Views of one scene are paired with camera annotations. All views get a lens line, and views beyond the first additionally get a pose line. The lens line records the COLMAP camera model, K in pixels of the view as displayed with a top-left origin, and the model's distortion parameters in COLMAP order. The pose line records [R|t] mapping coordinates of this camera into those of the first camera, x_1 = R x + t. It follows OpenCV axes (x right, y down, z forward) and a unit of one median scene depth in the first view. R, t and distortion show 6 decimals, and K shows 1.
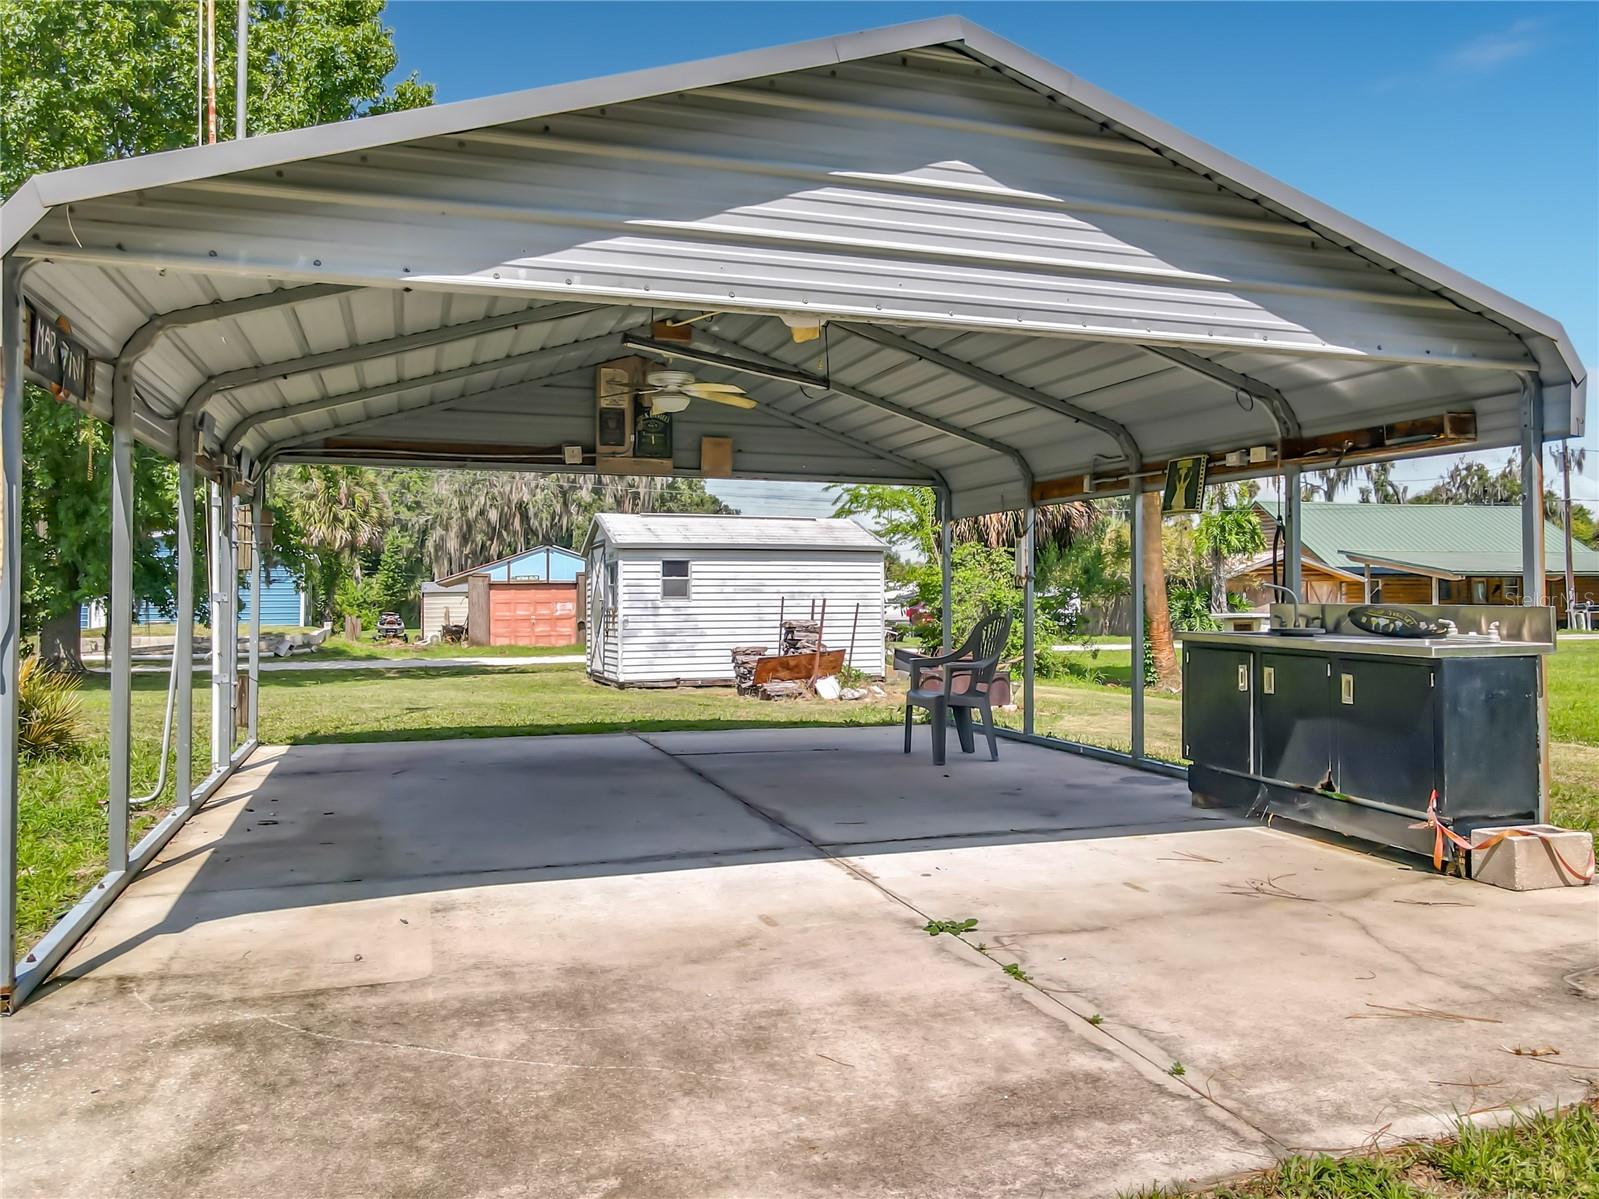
lens RADIAL K [[1168.4, 0, 799.8], [0, 1168.4, 562.2], [0, 0, 1]] dist [-0.005955, -0.004553]
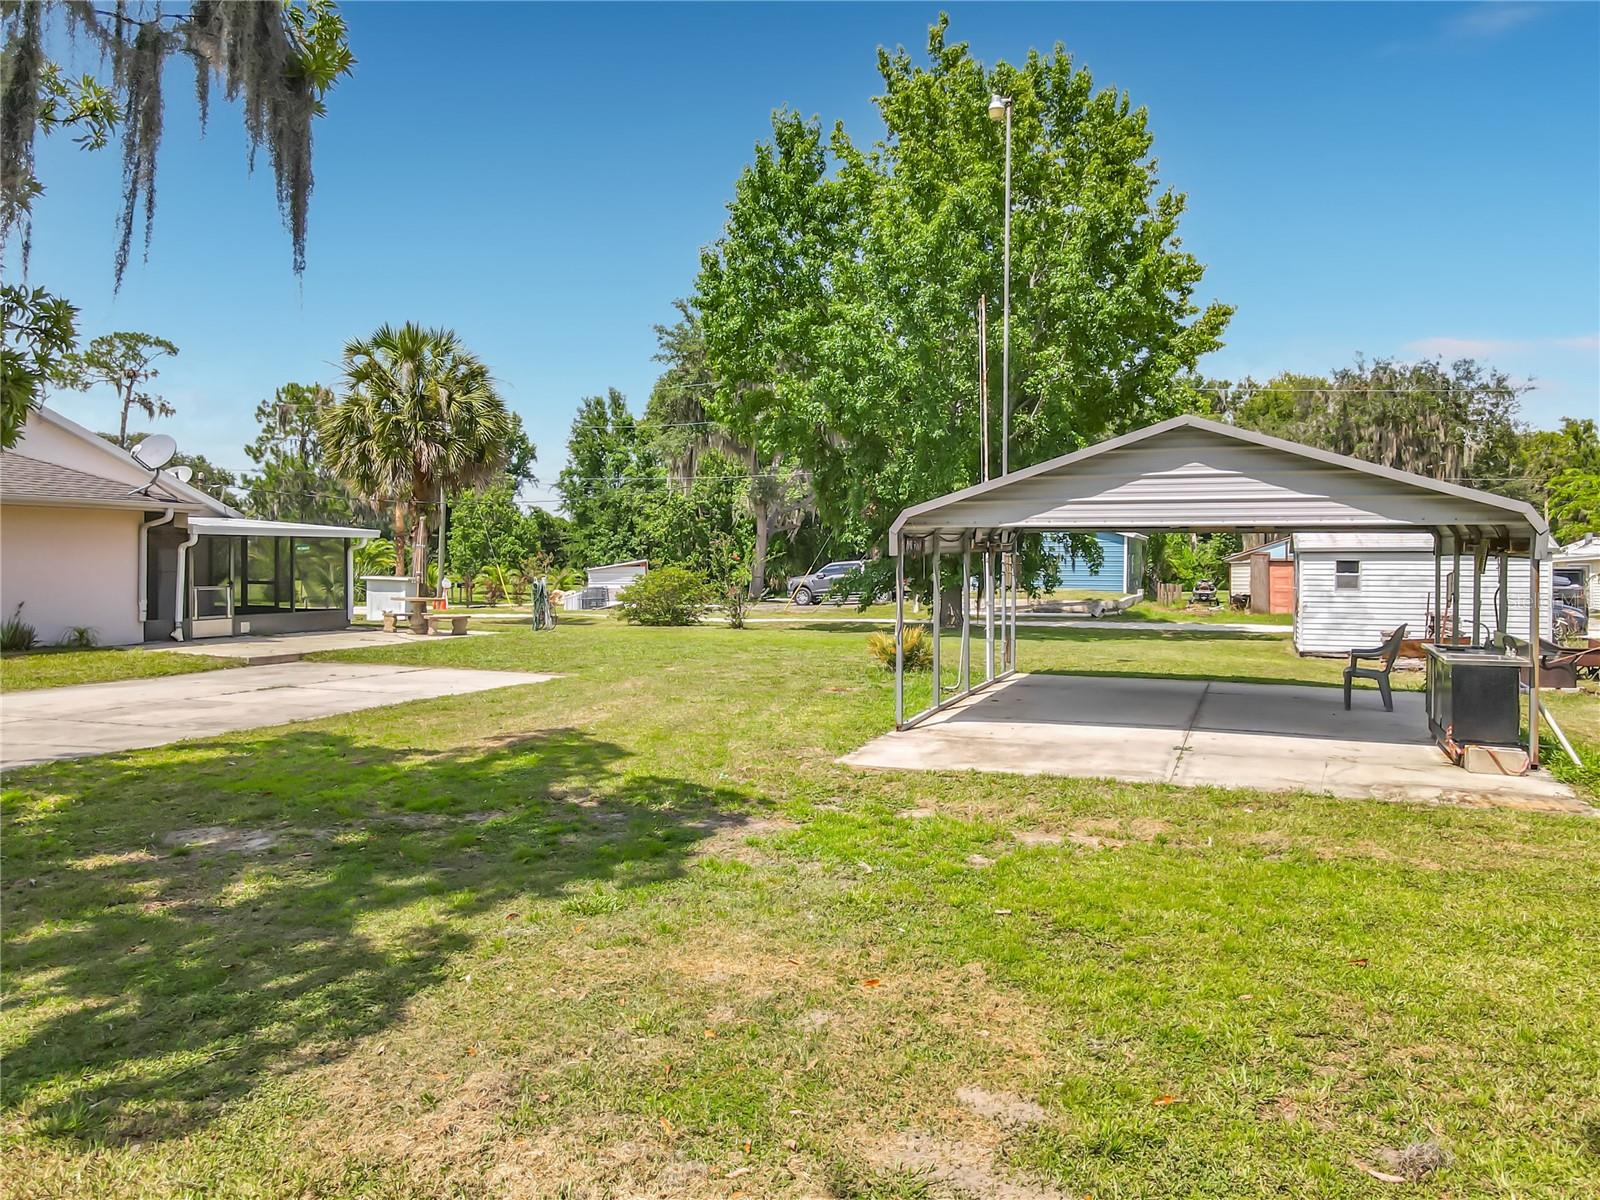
lens RADIAL K [[1203.1, 0, 807.7], [0, 1203.1, 577.6], [0, 0, 1]] dist [0.001375, 0.008116]
pose [[0.761778, 0.019599, -0.647541, 0.302393], [0.015776, 0.998685, 0.048786, -0.057229], [0.647646, -0.047380, 0.760467, -0.403424]]
